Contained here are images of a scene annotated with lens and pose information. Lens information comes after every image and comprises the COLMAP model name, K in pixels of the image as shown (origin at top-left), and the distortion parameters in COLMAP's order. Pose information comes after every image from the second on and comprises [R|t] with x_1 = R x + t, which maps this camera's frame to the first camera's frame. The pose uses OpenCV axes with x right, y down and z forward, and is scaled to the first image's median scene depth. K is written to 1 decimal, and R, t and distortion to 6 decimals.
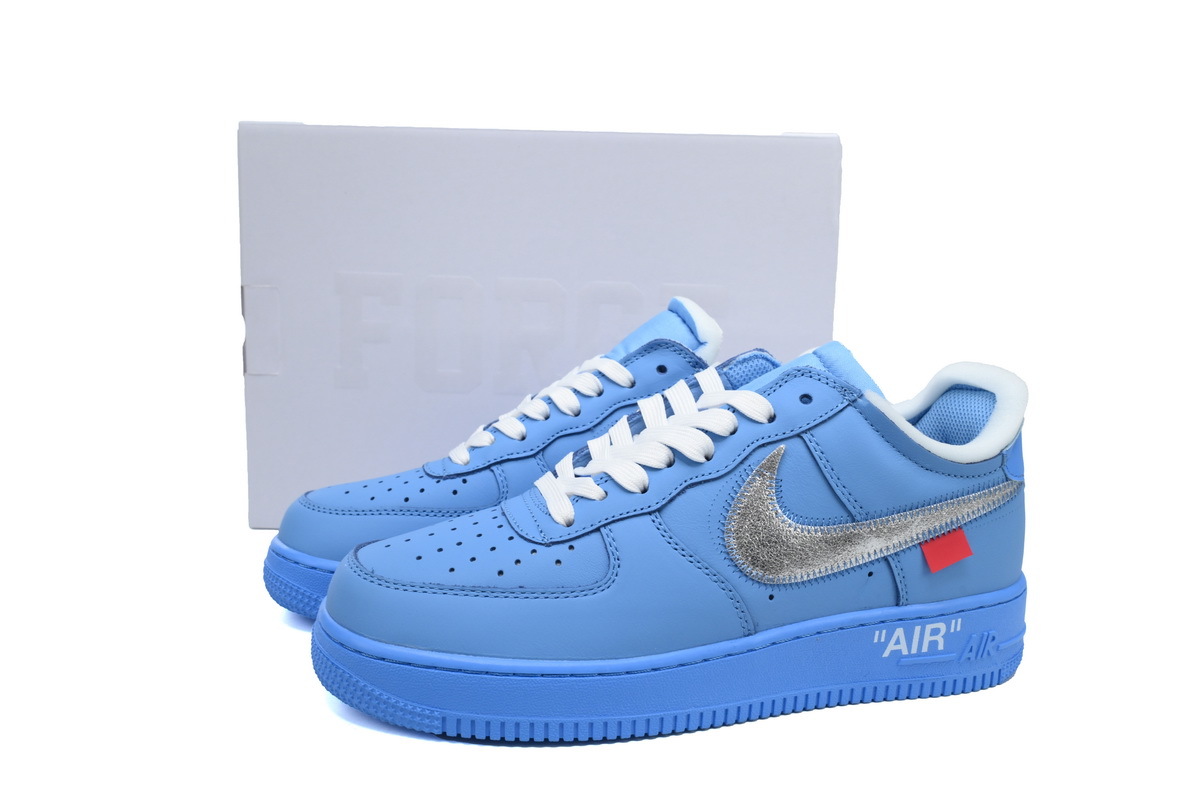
lens RADIAL K [[1038.0, 0, 600.0], [0, 1038.0, 400.0], [0, 0, 1]] dist [0.001830, 0.000344]
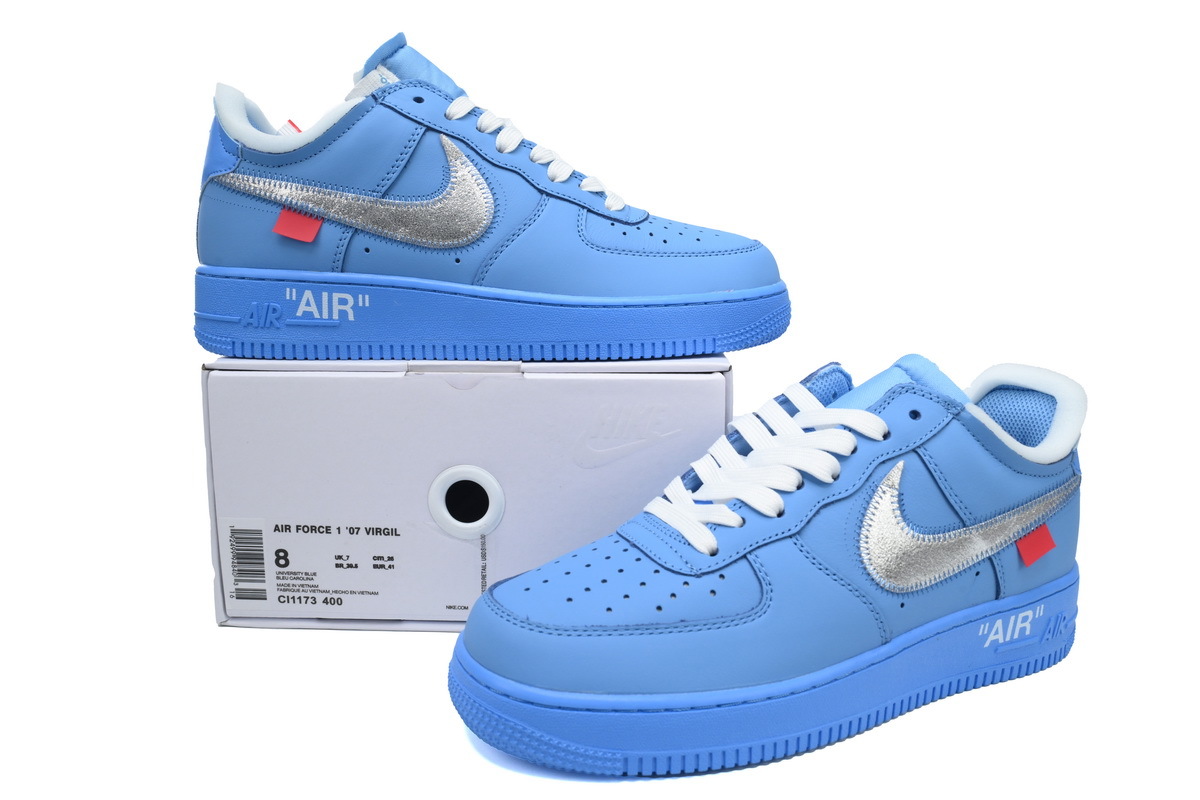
lens RADIAL K [[1038.0, 0, 600.0], [0, 1038.0, 400.0], [0, 0, 1]] dist [0.001830, 0.000344]
pose [[0.978774, -0.057906, 0.196594, -0.327302], [0.049950, 0.997729, 0.045193, -0.081132], [-0.198764, -0.034414, 0.979443, 0.029160]]
